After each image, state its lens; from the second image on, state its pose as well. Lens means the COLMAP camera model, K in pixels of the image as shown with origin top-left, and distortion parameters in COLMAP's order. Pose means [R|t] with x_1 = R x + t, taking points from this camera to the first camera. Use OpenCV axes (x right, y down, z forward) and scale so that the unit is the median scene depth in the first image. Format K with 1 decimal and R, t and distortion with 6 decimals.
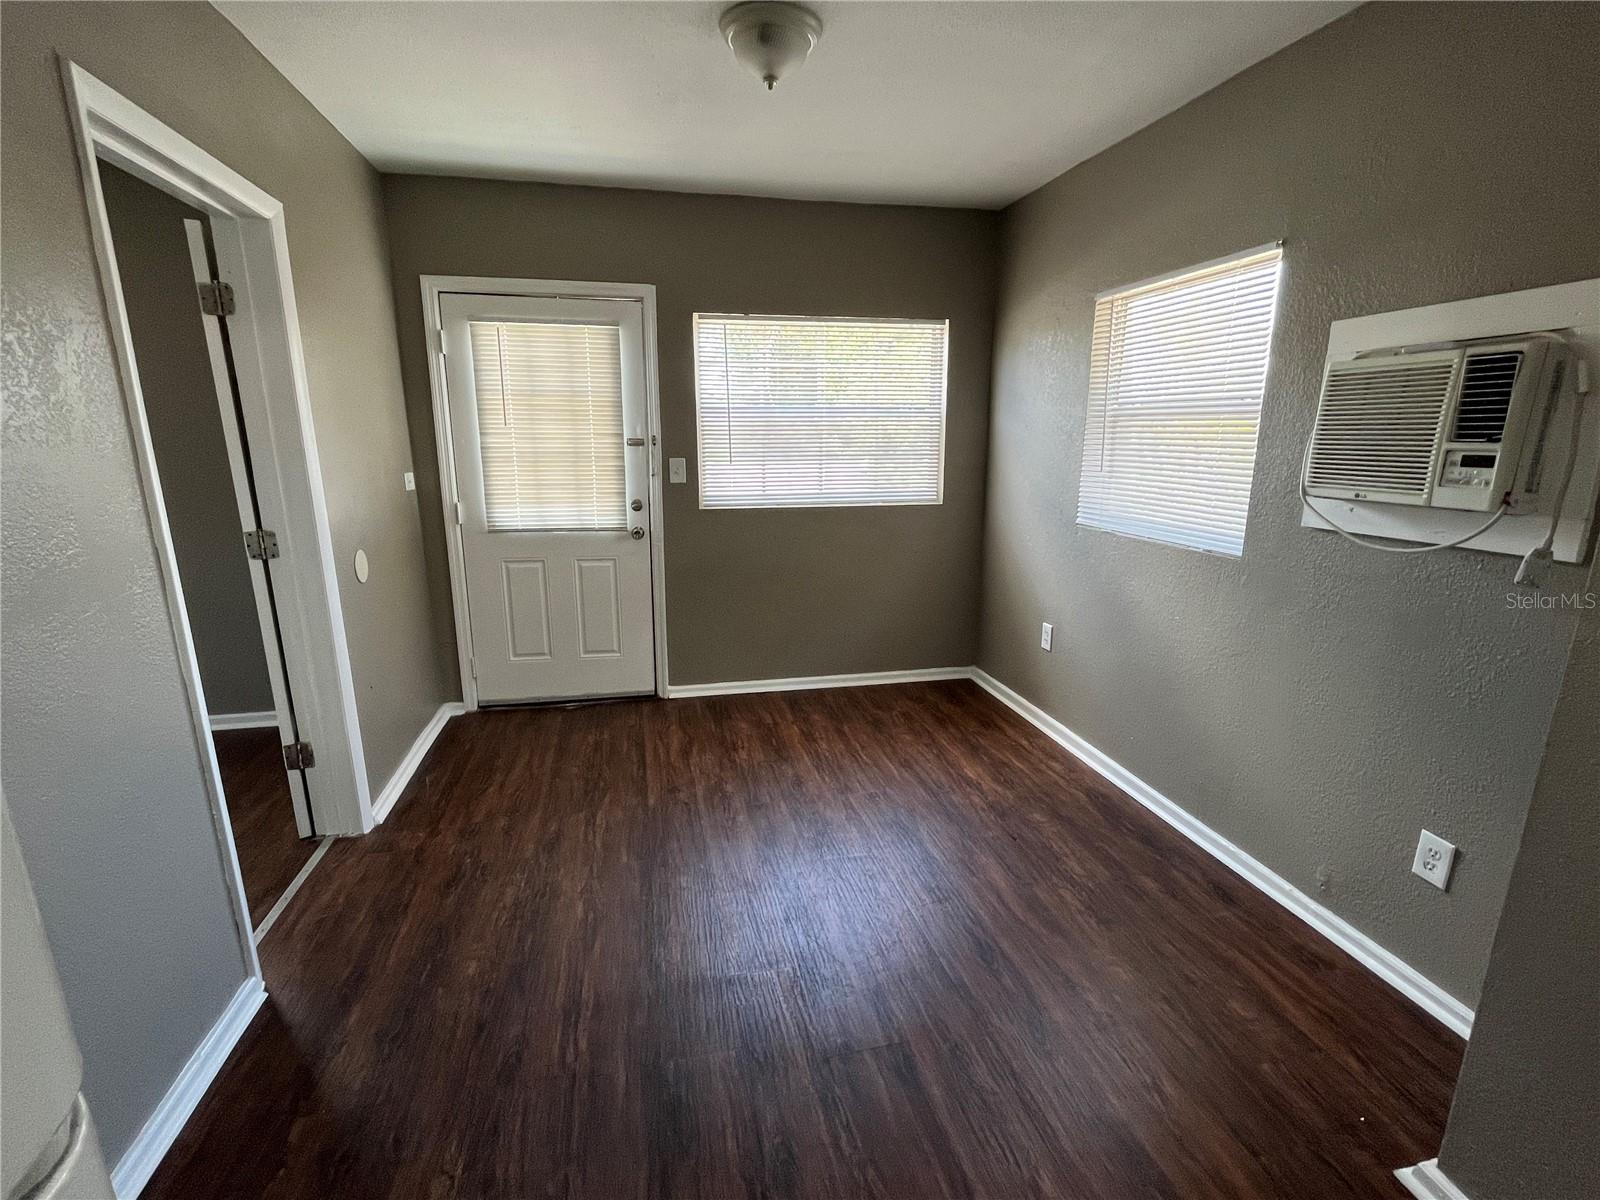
lens RADIAL K [[706.1, 0, 793.1], [0, 706.1, 604.2], [0, 0, 1]] dist [-0.001655, -0.001469]
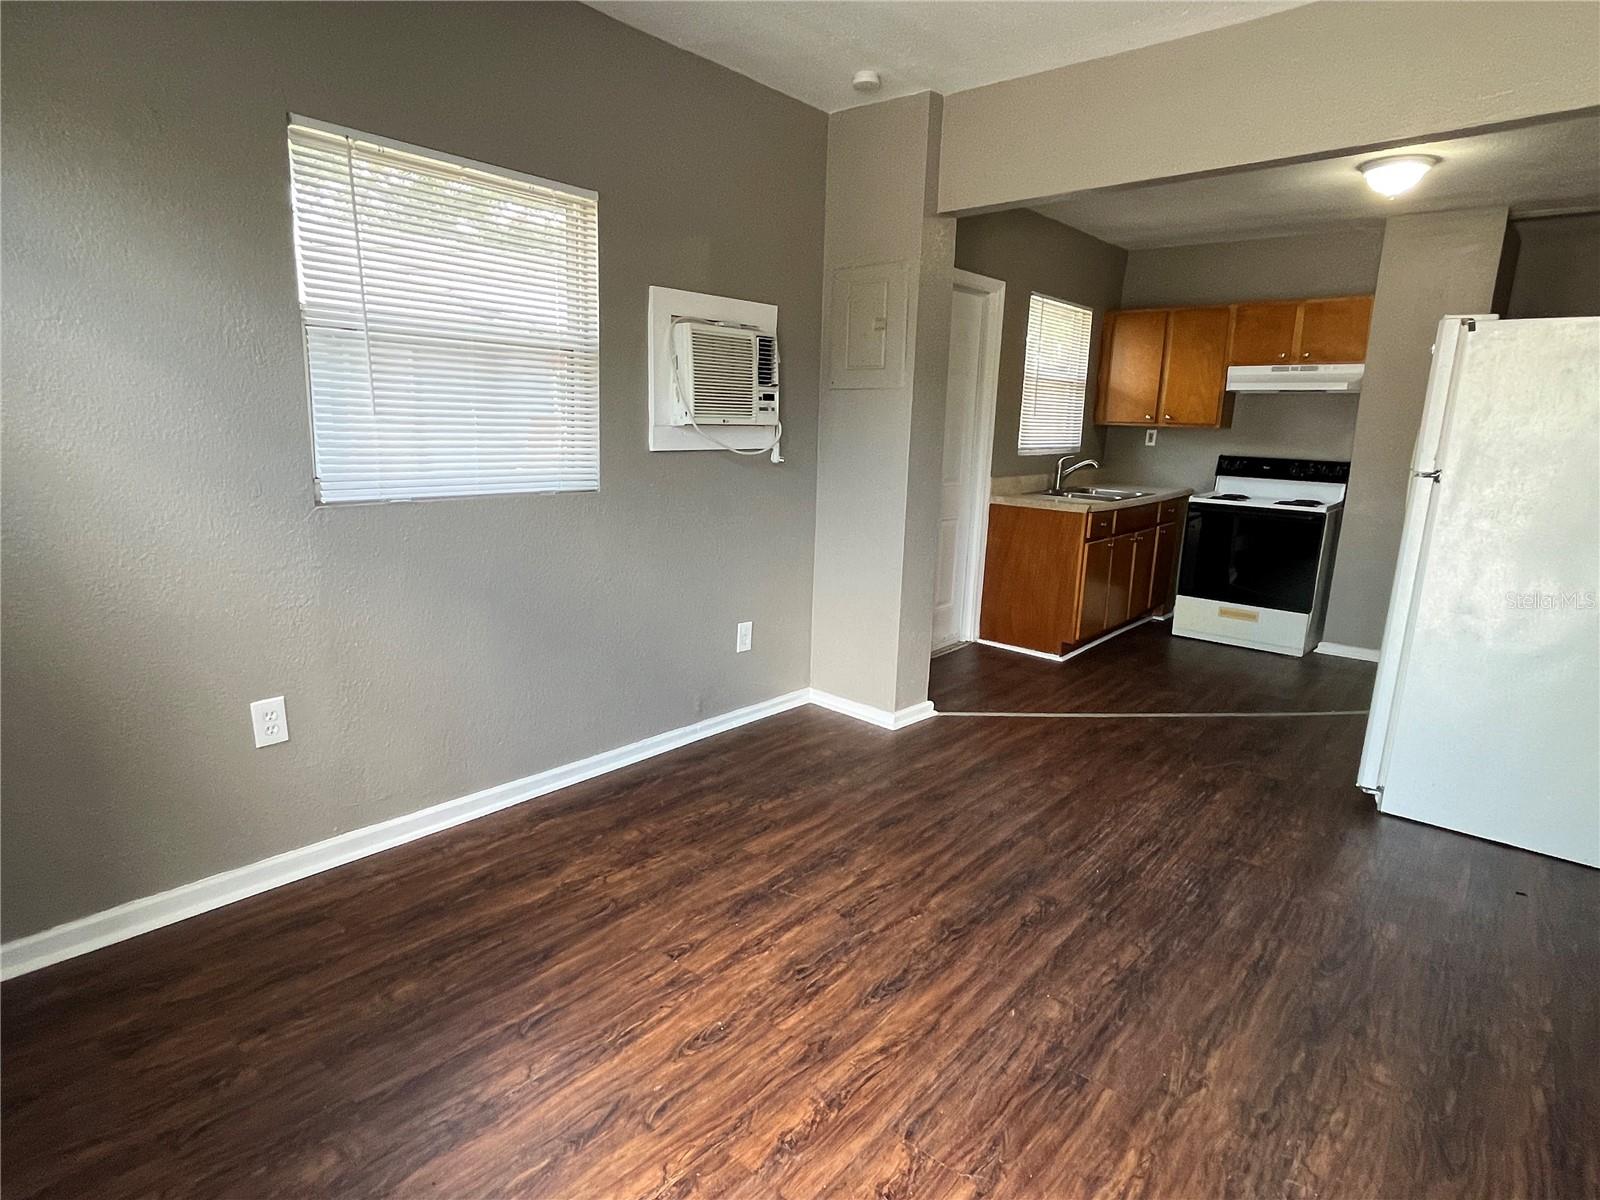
lens RADIAL K [[864.2, 0, 802.7], [0, 864.2, 605.6], [0, 0, 1]] dist [-0.003641, -0.001070]
pose [[-0.594429, -0.188241, 0.781806, -0.431694], [0.161585, 0.924426, 0.345438, -0.221906], [-0.787747, 0.331667, -0.519088, 1.088217]]
